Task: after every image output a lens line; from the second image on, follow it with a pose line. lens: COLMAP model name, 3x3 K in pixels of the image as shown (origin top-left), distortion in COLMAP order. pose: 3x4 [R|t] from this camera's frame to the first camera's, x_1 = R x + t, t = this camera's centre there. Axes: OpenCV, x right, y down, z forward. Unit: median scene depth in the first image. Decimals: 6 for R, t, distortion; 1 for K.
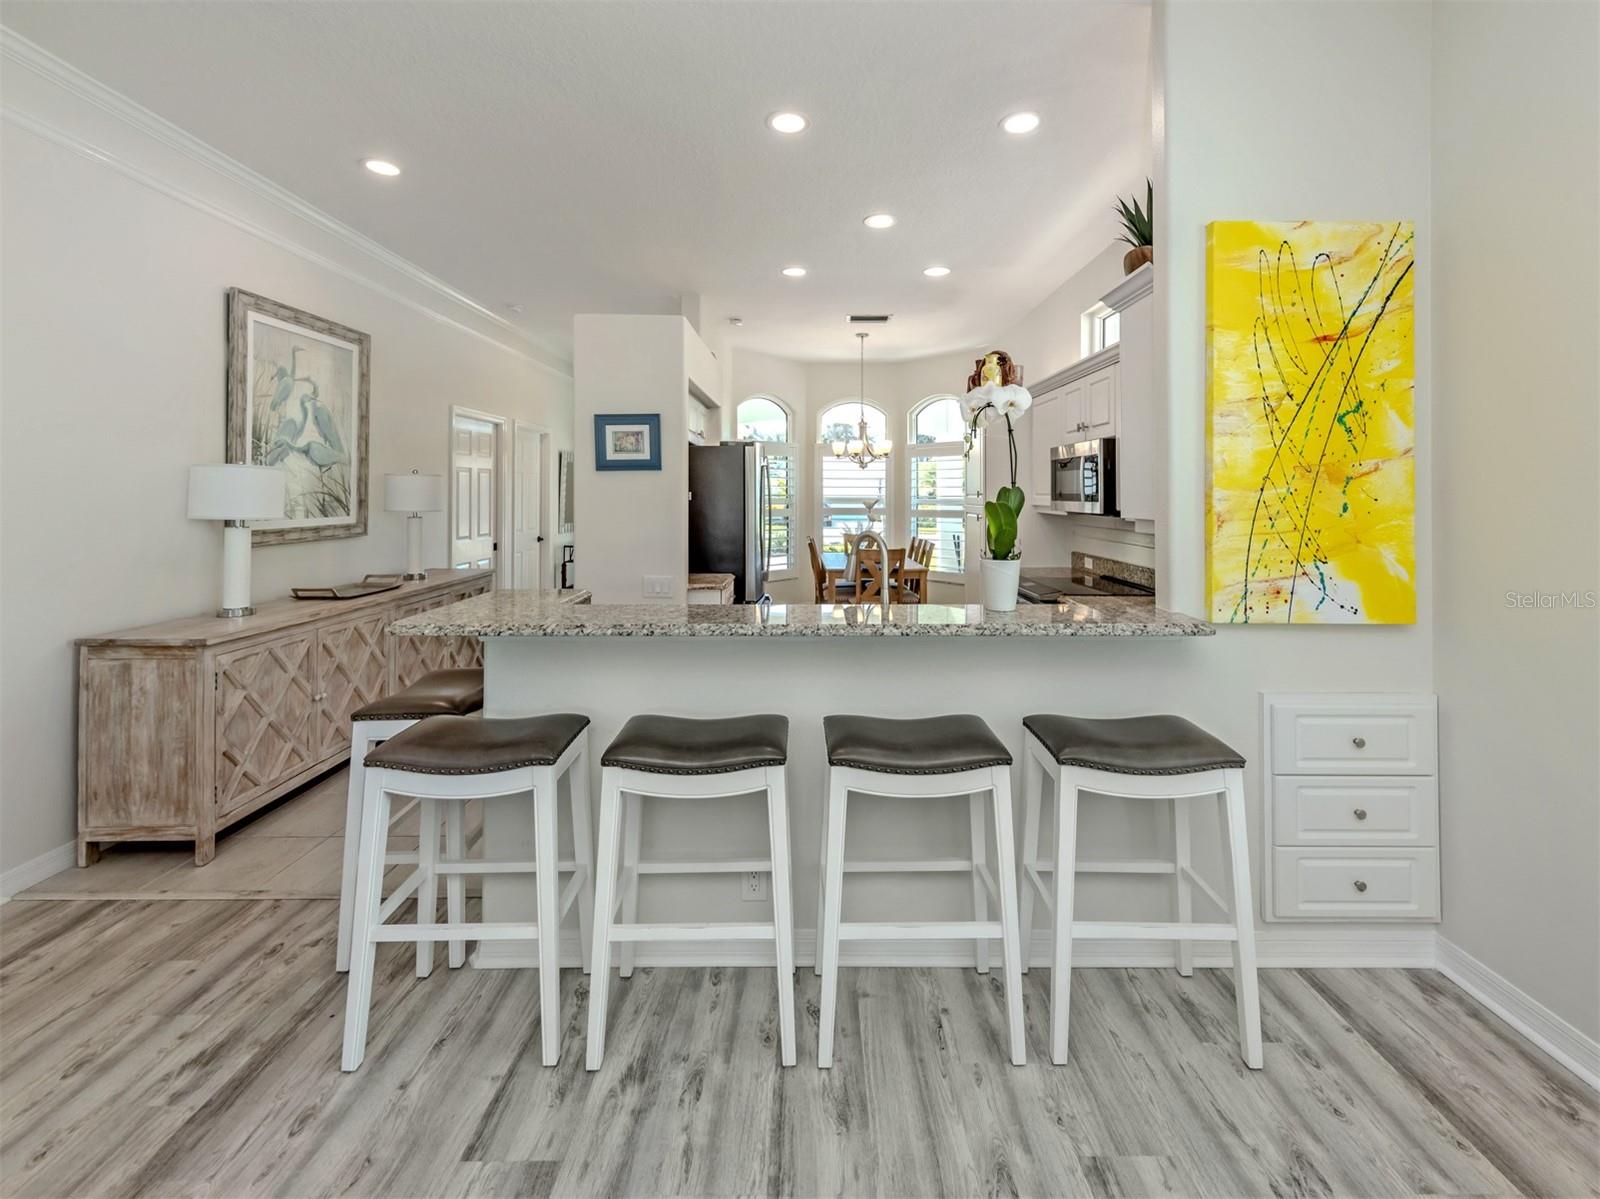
lens RADIAL K [[660.5, 0, 832.5], [0, 660.5, 484.7], [0, 0, 1]] dist [0.003981, 0.000206]
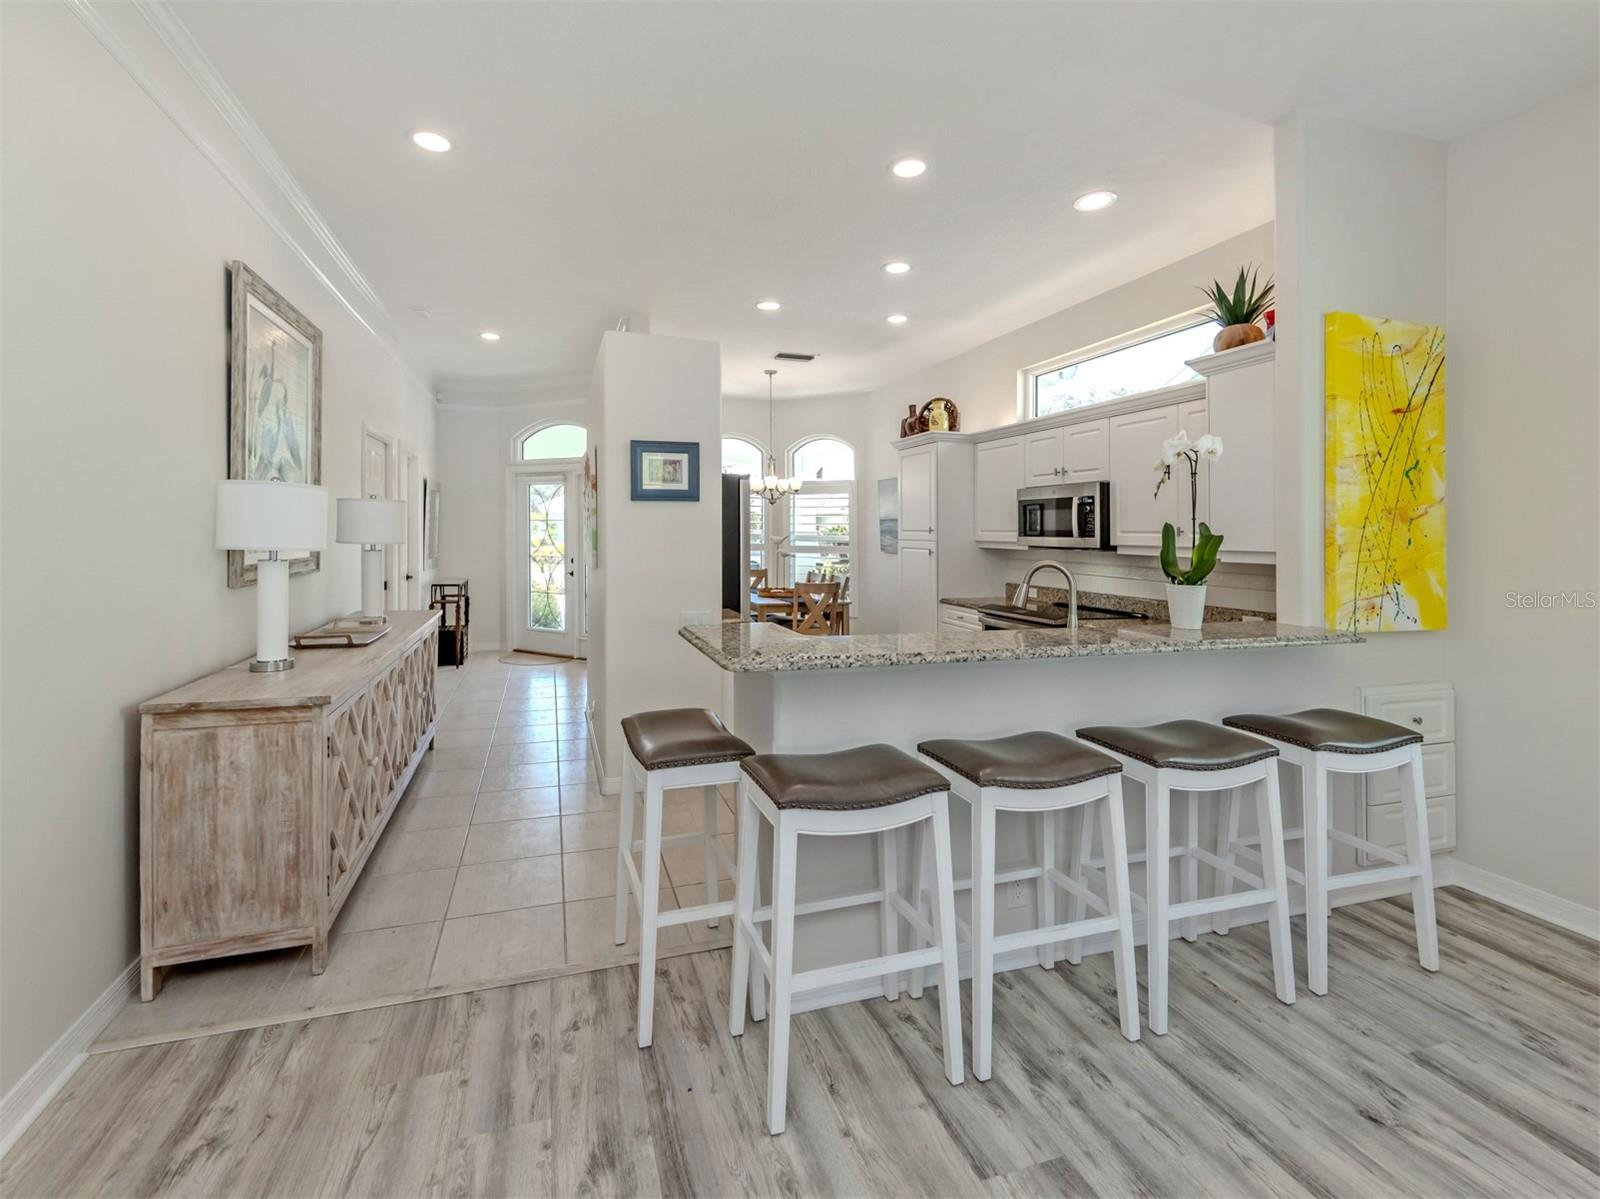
lens RADIAL K [[663.9, 0, 766.6], [0, 663.9, 525.6], [0, 0, 1]] dist [0.002464, 0.000820]
pose [[0.962371, 0.012368, 0.271456, -0.792817], [-0.013716, 0.999901, 0.003069, 0.015885], [-0.271392, -0.006676, 0.962446, 0.081295]]
